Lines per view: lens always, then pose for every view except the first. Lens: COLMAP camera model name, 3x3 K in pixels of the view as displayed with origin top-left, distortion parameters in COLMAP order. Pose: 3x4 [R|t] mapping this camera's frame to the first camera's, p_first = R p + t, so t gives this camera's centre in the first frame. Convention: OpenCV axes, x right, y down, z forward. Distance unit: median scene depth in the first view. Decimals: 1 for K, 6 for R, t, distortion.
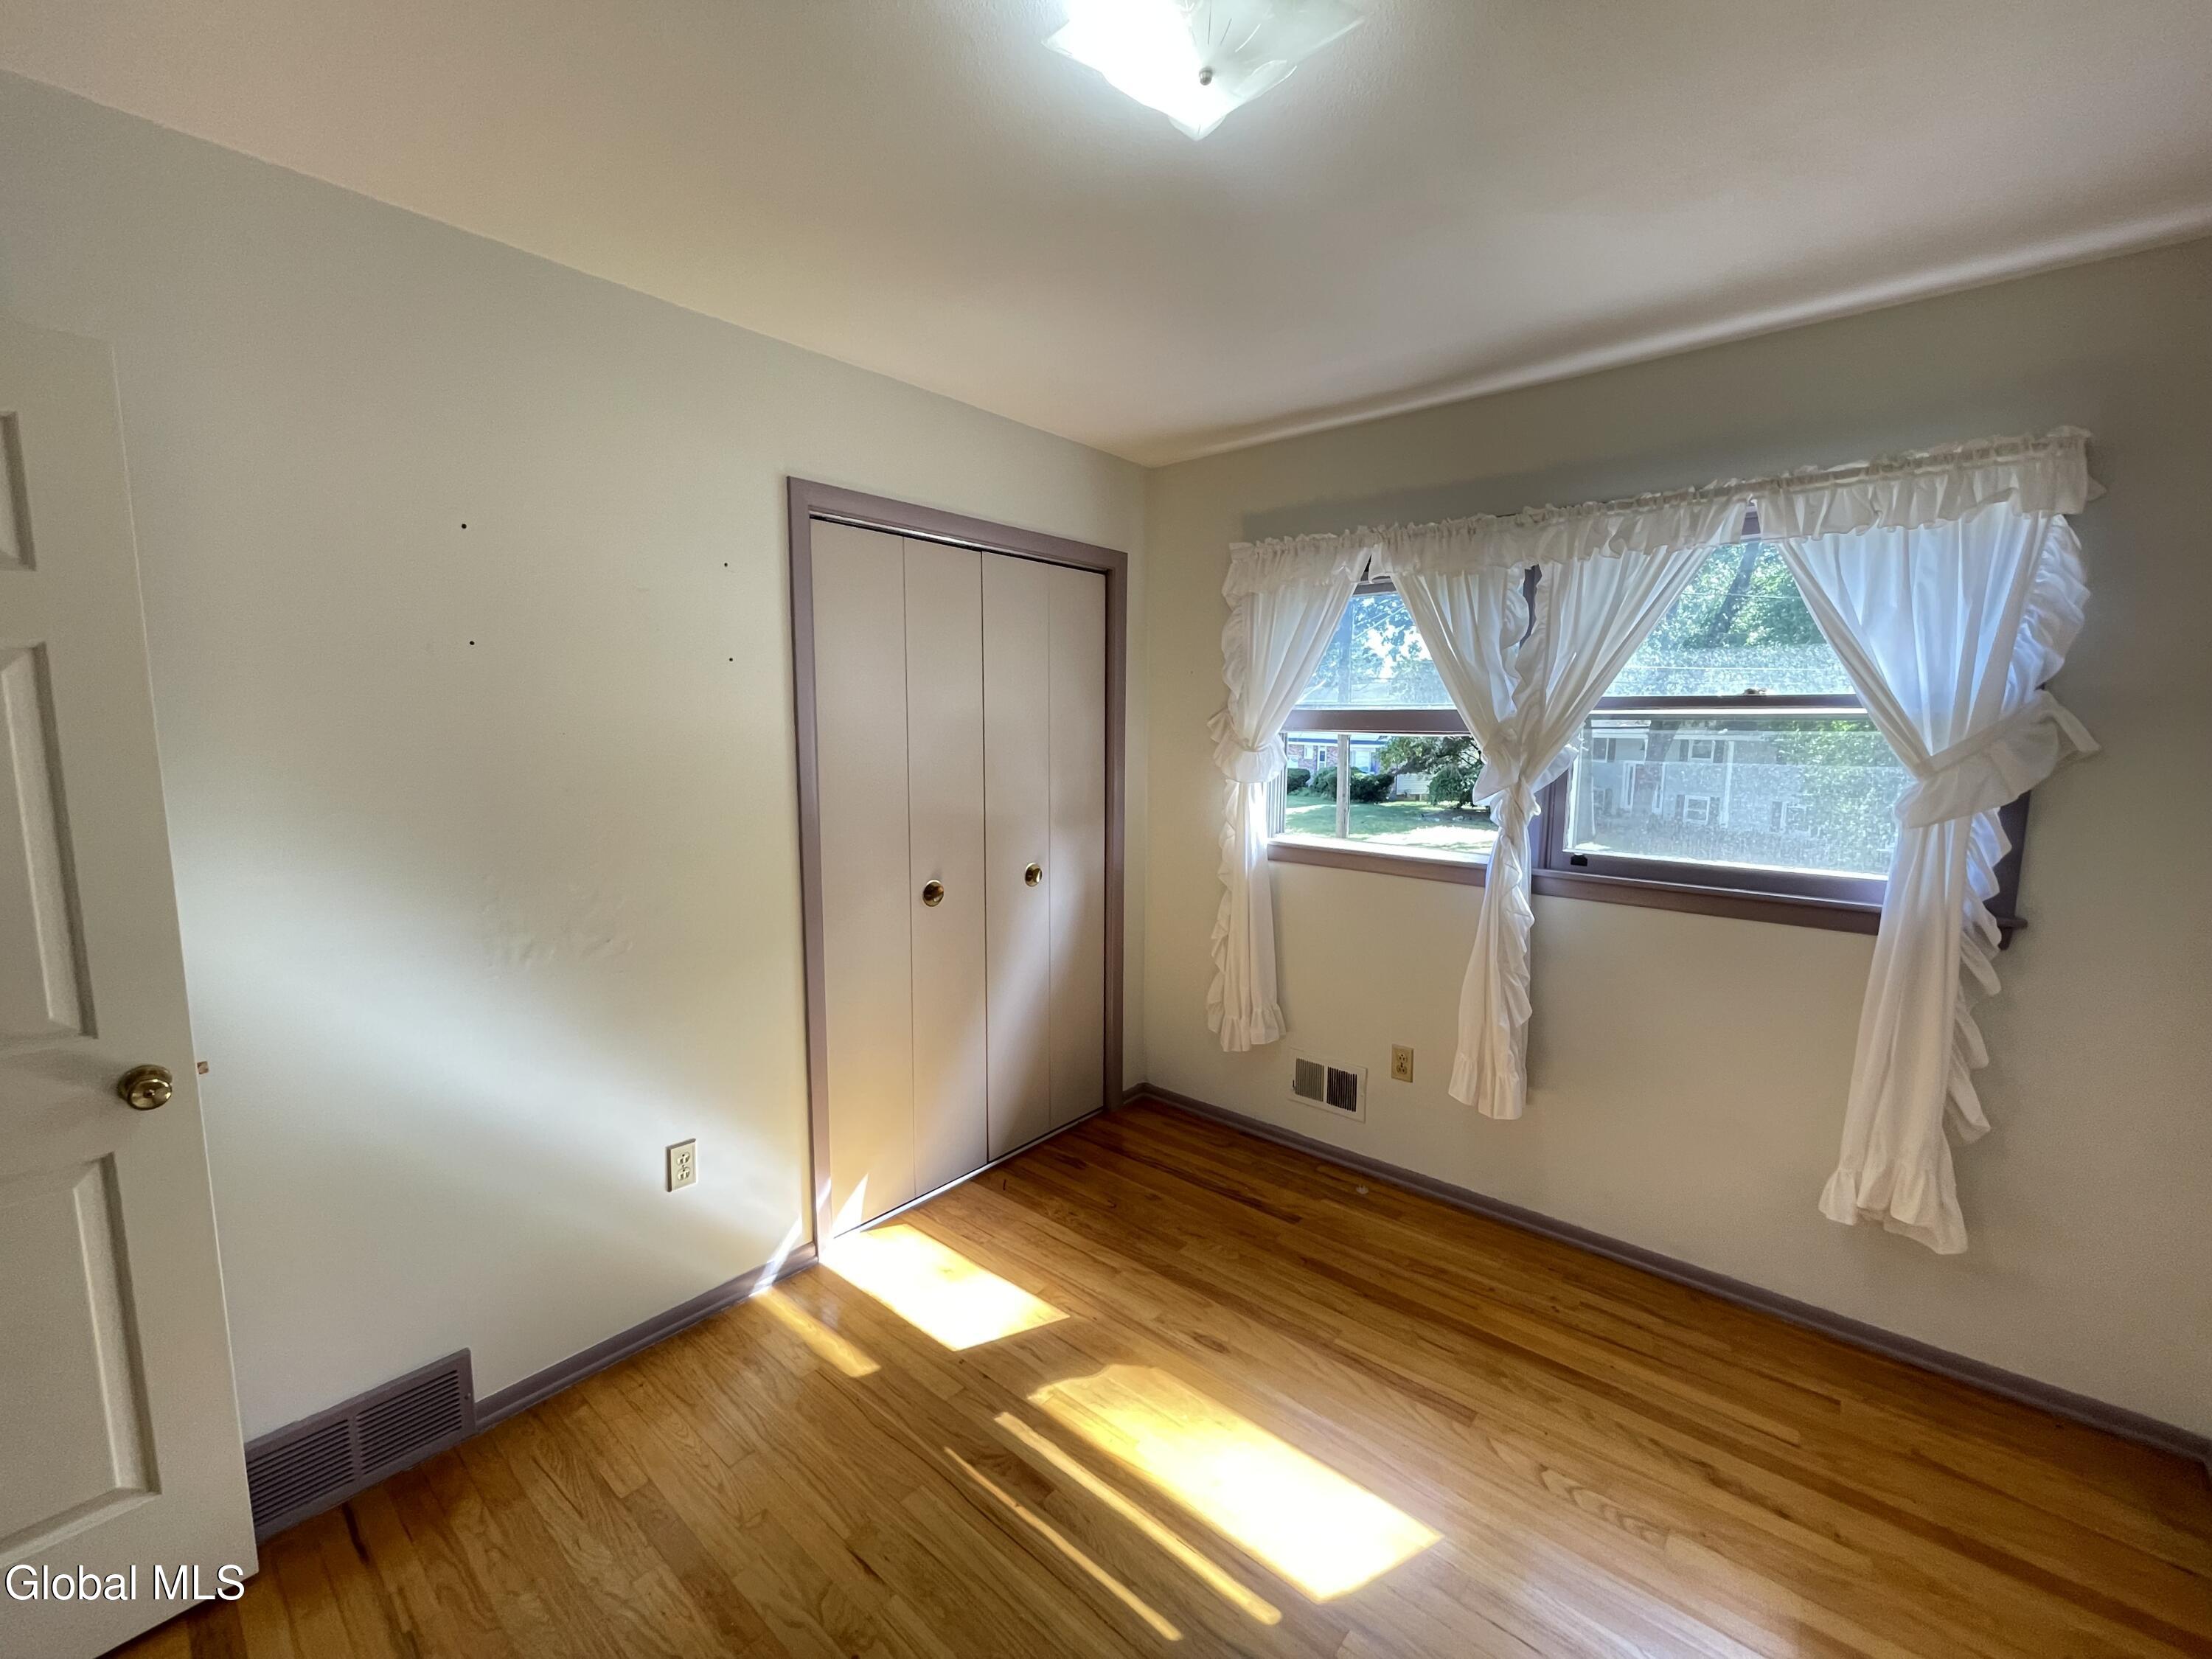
lens RADIAL K [[901.1, 0, 1103.9], [0, 901.1, 831.9], [0, 0, 1]] dist [-0.001939, 0.000115]
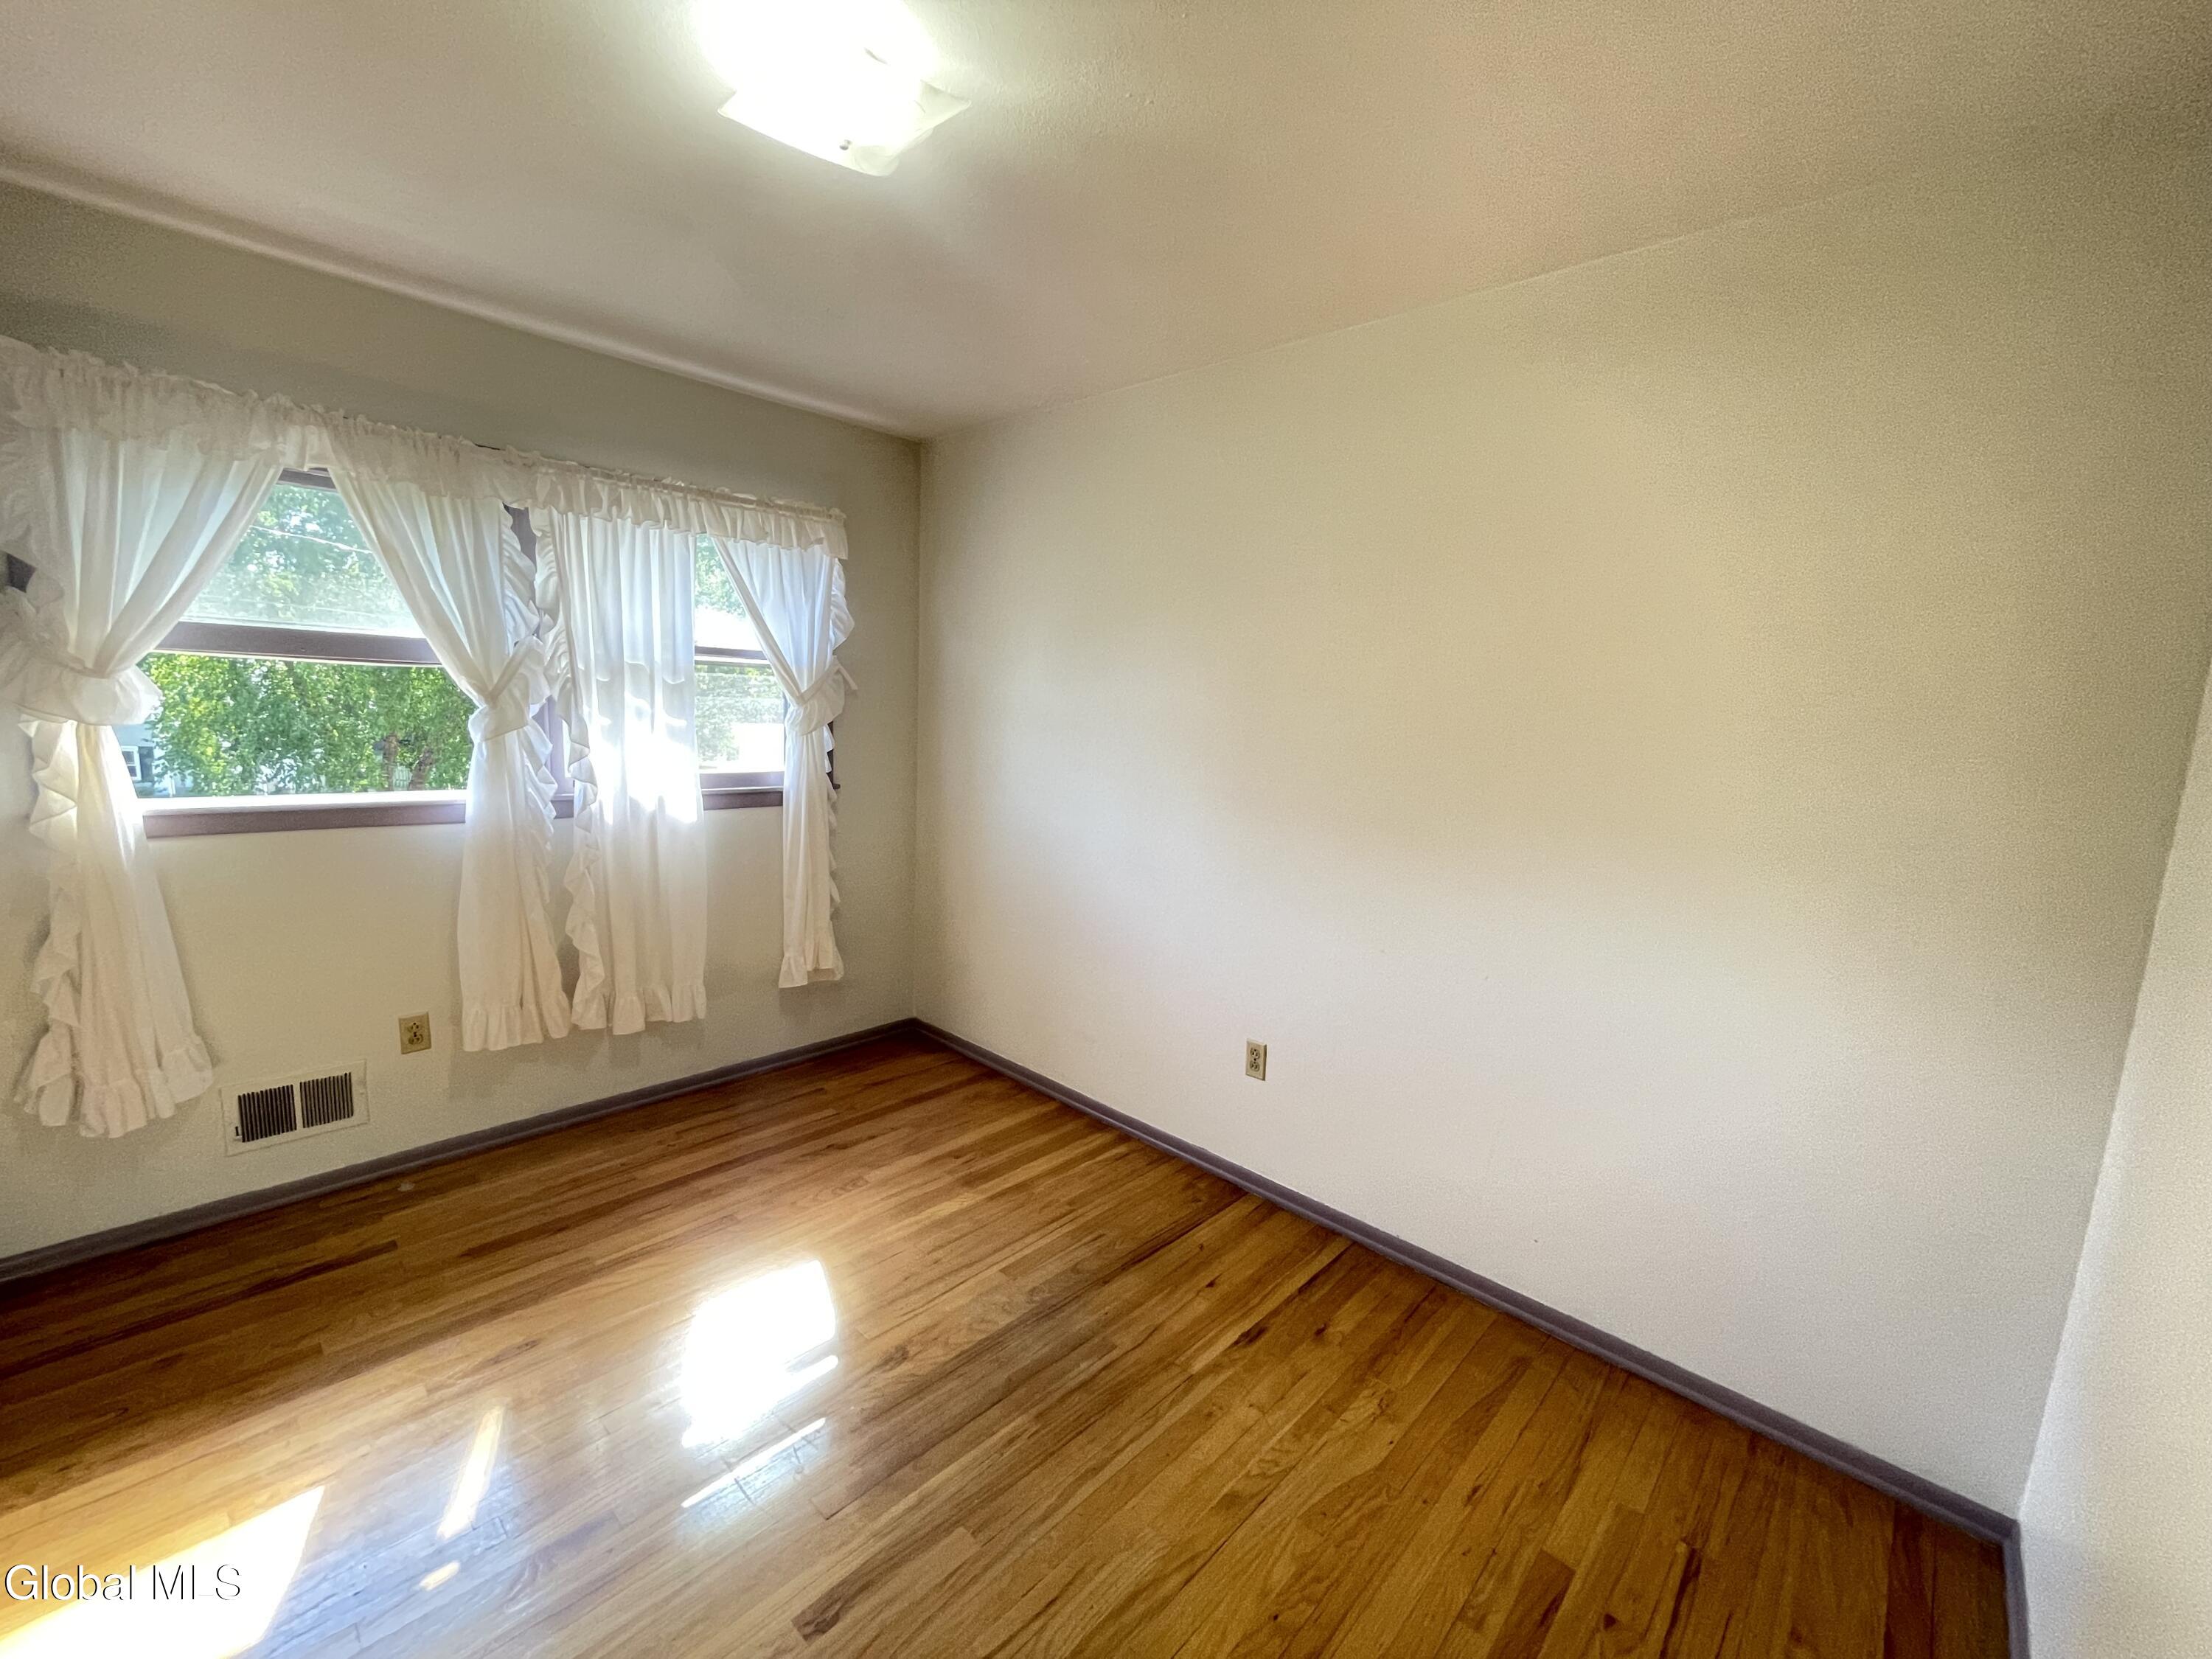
lens RADIAL K [[901.1, 0, 1103.9], [0, 901.1, 831.9], [0, 0, 1]] dist [-0.001939, 0.000115]
pose [[0.050776, -0.148283, 0.987641, -0.599423], [0.077275, 0.986535, 0.144144, -0.021318], [-0.995716, 0.069001, 0.061551, 0.299148]]
